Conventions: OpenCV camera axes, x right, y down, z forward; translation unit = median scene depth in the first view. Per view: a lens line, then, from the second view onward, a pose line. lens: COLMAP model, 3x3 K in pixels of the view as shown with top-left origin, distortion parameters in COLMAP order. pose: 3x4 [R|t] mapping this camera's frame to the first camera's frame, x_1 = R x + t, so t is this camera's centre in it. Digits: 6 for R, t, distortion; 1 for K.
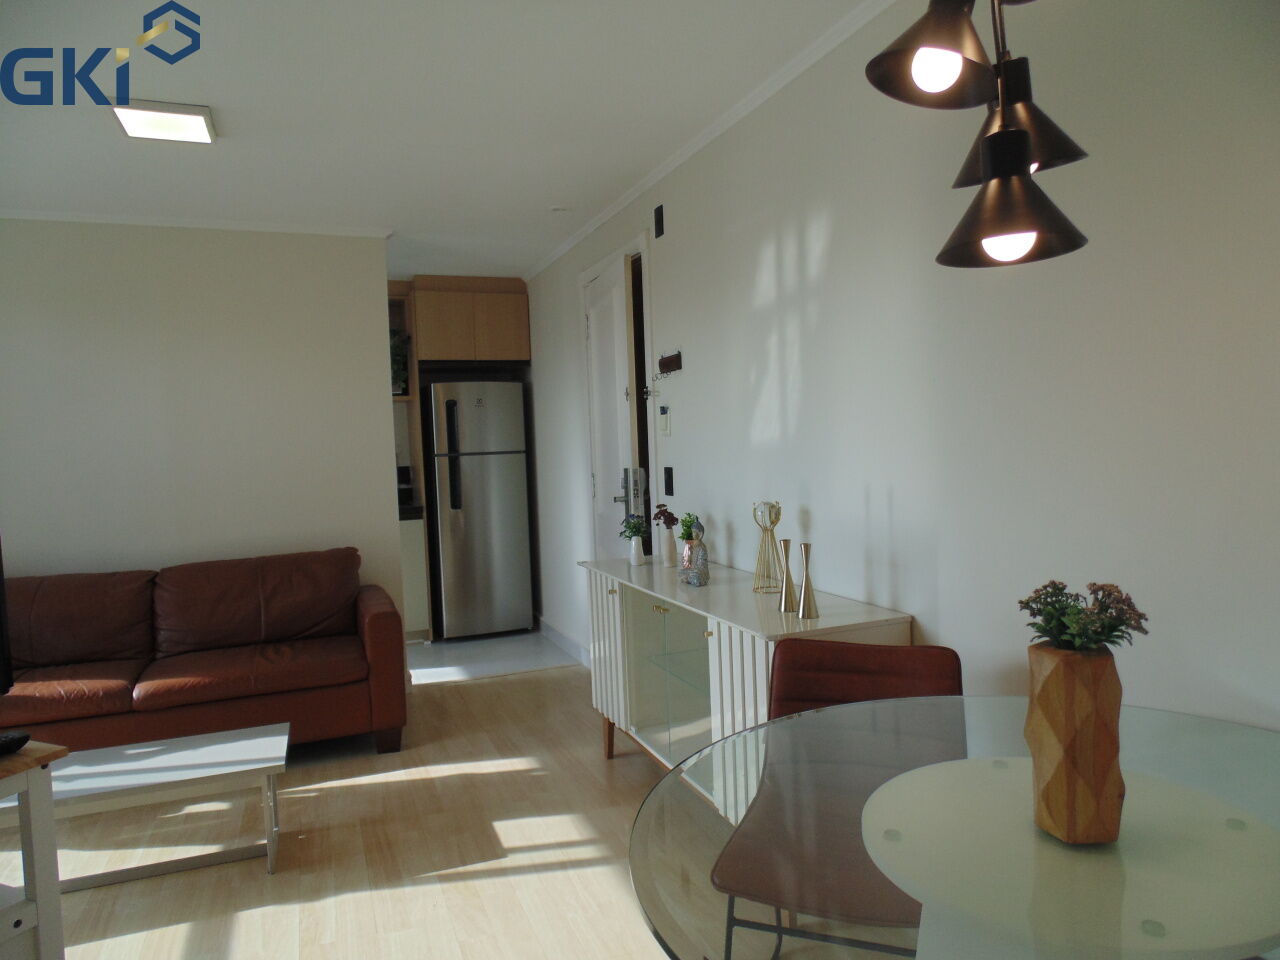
lens RADIAL K [[847.5, 0, 642.1], [0, 847.5, 477.8], [0, 0, 1]] dist [-0.017099, -0.001375]
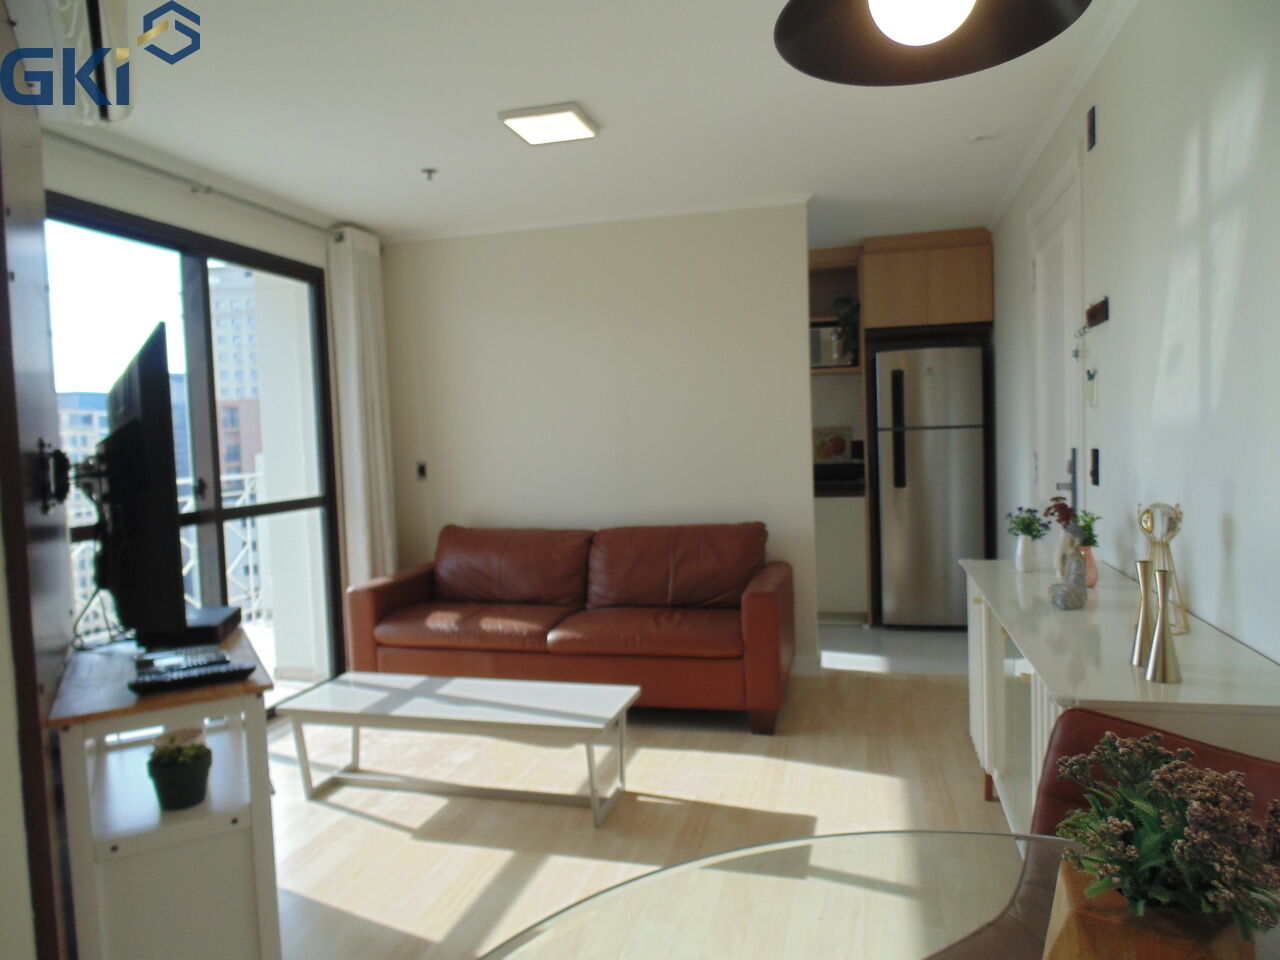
lens RADIAL K [[847.5, 0, 640.3], [0, 847.5, 481.7], [0, 0, 1]] dist [-0.017099, -0.001375]
pose [[0.806181, 0.042782, -0.590121, 0.138715], [-0.019893, 0.998778, 0.045232, -0.008339], [0.591335, -0.024726, 0.806047, 0.122025]]
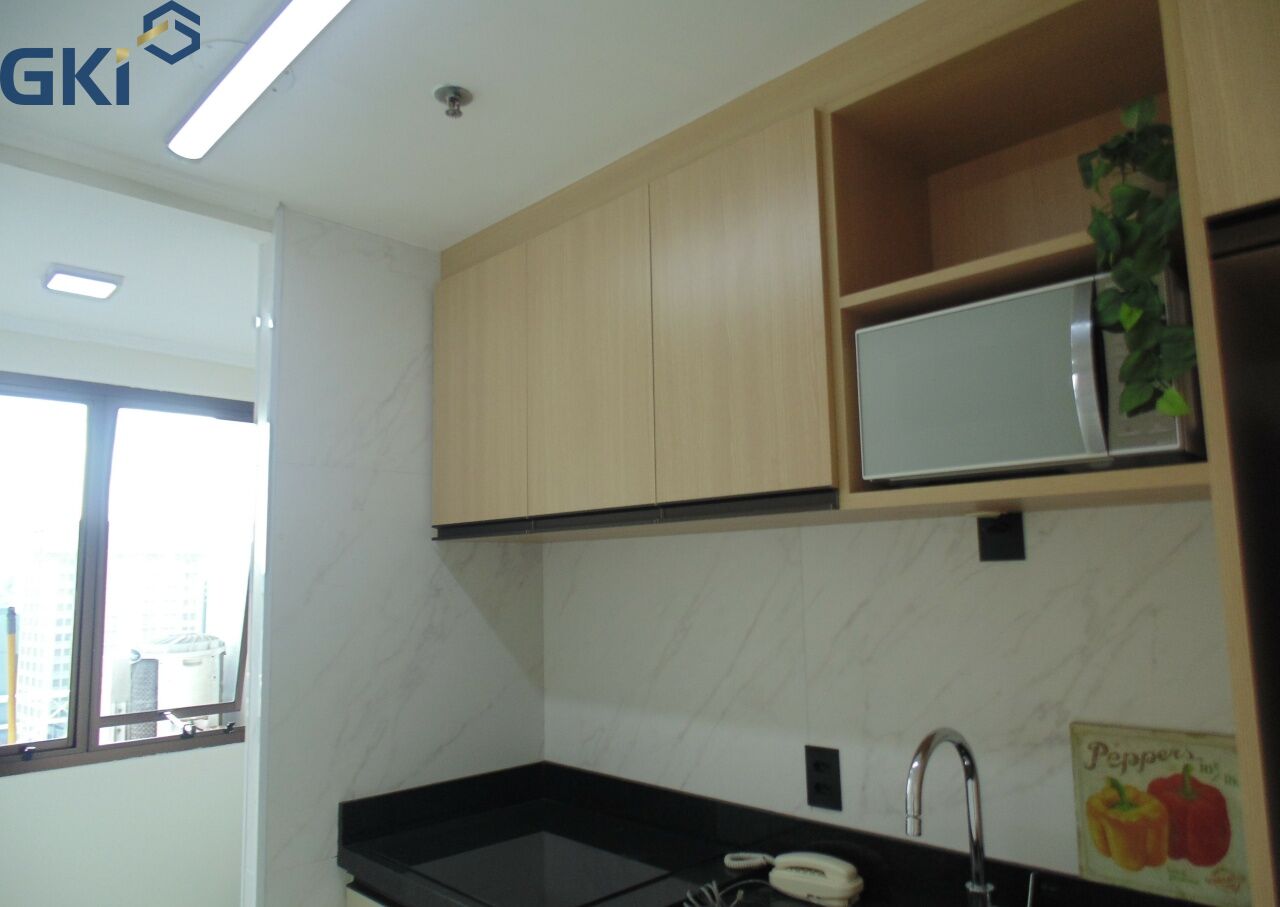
lens RADIAL K [[847.3, 0, 657.4], [0, 847.3, 472.3], [0, 0, 1]] dist [-0.014252, -0.001058]
pose [[0.413738, -0.076379, -0.907187, -0.242249], [-0.037906, 0.994165, -0.100989, -0.105030], [0.909607, 0.076171, 0.408428, 1.201605]]
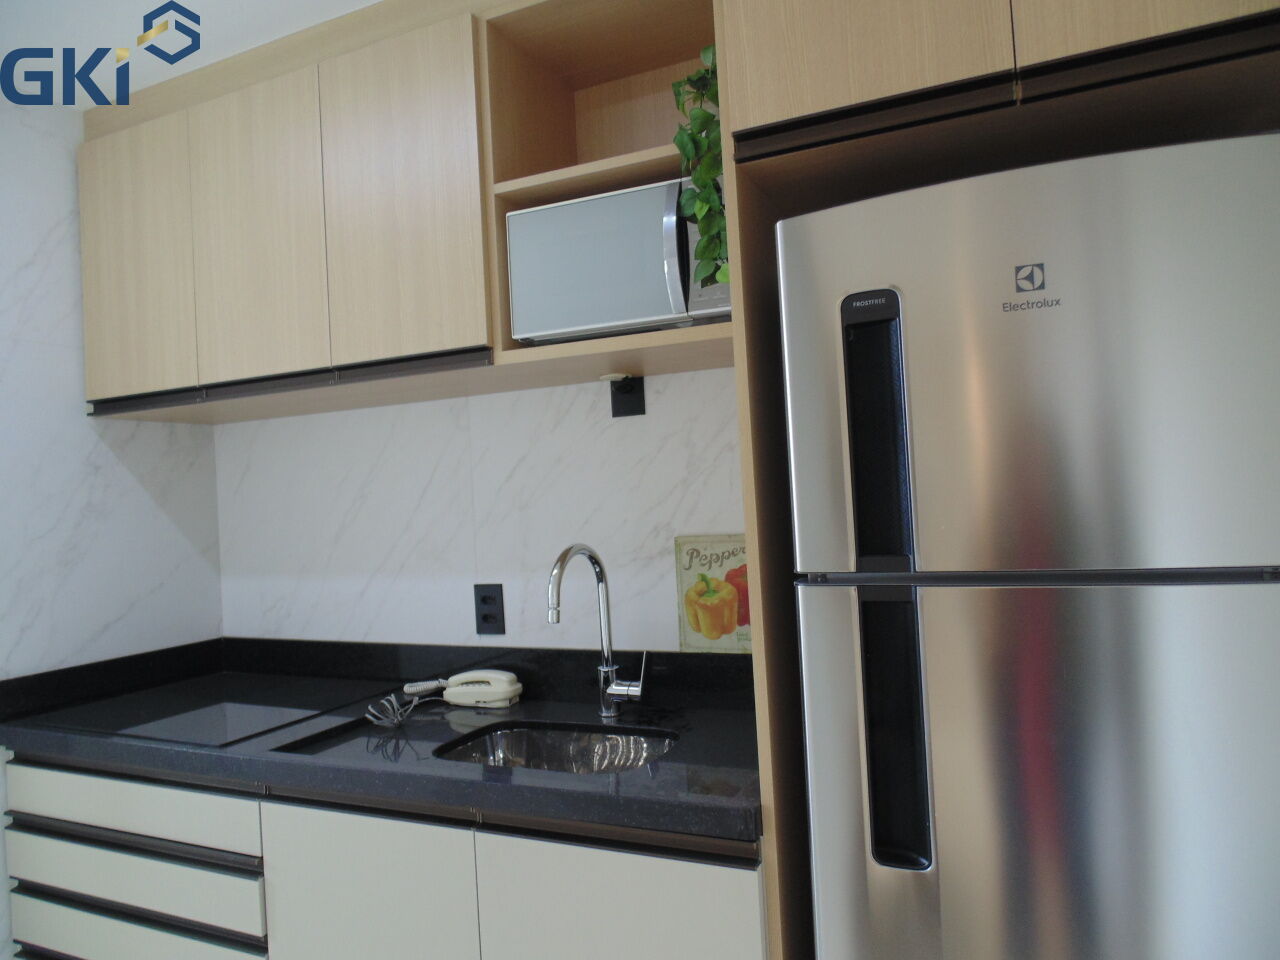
lens RADIAL K [[847.5, 0, 659.2], [0, 847.5, 479.6], [0, 0, 1]] dist [-0.017099, -0.001375]
pose [[0.709084, -0.007089, -0.705088, -0.177109], [-0.009109, 0.999774, -0.019212, -0.064238], [0.705065, 0.020046, 0.708860, 1.175936]]
